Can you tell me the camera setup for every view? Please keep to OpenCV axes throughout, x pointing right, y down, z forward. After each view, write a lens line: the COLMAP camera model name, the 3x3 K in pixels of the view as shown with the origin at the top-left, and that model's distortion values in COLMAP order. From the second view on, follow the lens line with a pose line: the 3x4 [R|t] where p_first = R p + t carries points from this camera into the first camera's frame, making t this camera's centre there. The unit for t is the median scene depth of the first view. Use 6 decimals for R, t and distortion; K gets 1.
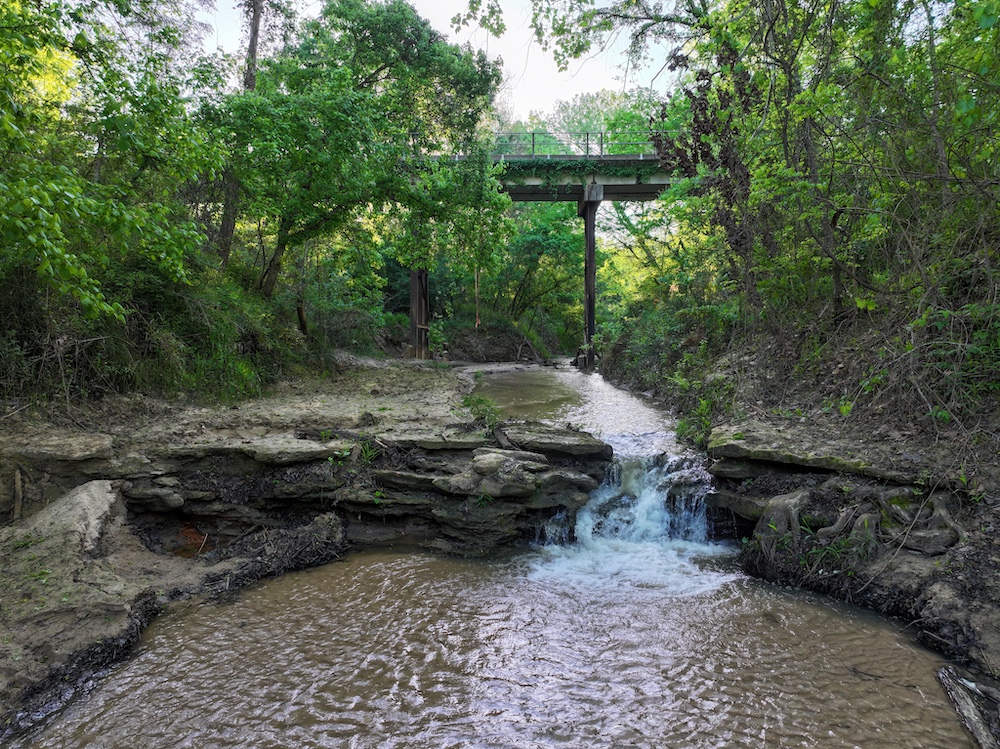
lens RADIAL K [[698.7, 0, 499.0], [0, 698.7, 374.1], [0, 0, 1]] dist [0.005632, 0.008283]
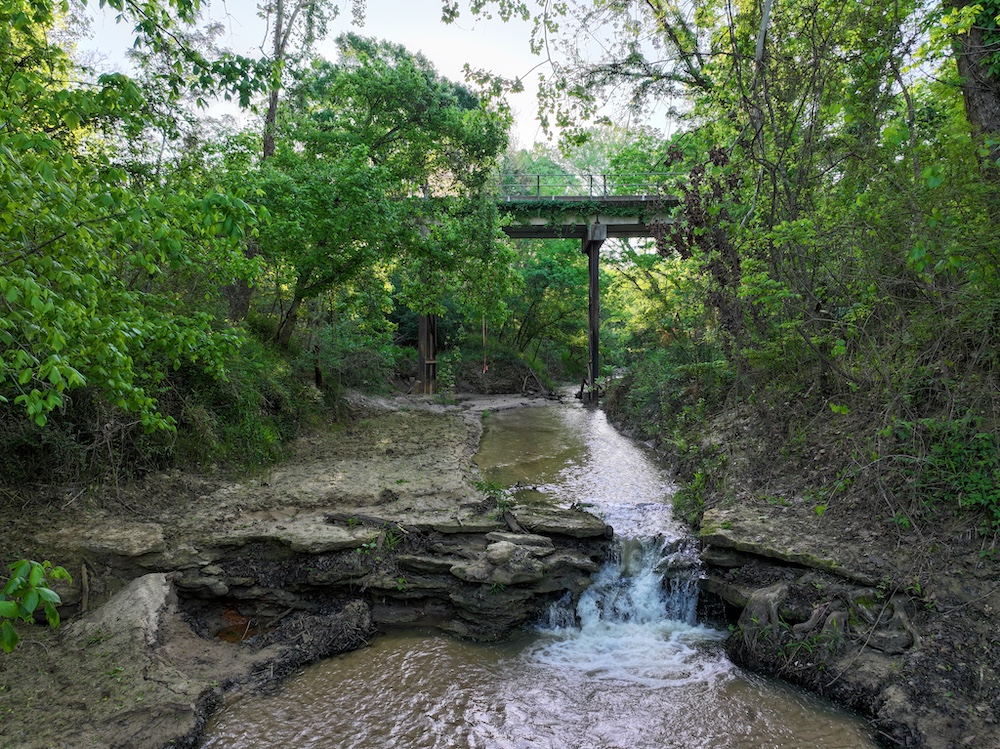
lens RADIAL K [[698.7, 0, 498.8], [0, 698.7, 375.2], [0, 0, 1]] dist [0.005632, 0.008283]
pose [[0.999971, -0.001185, -0.007578, -0.007757], [0.001014, 0.999746, -0.022529, -0.113253], [0.007602, 0.022521, 0.999717, -0.102774]]
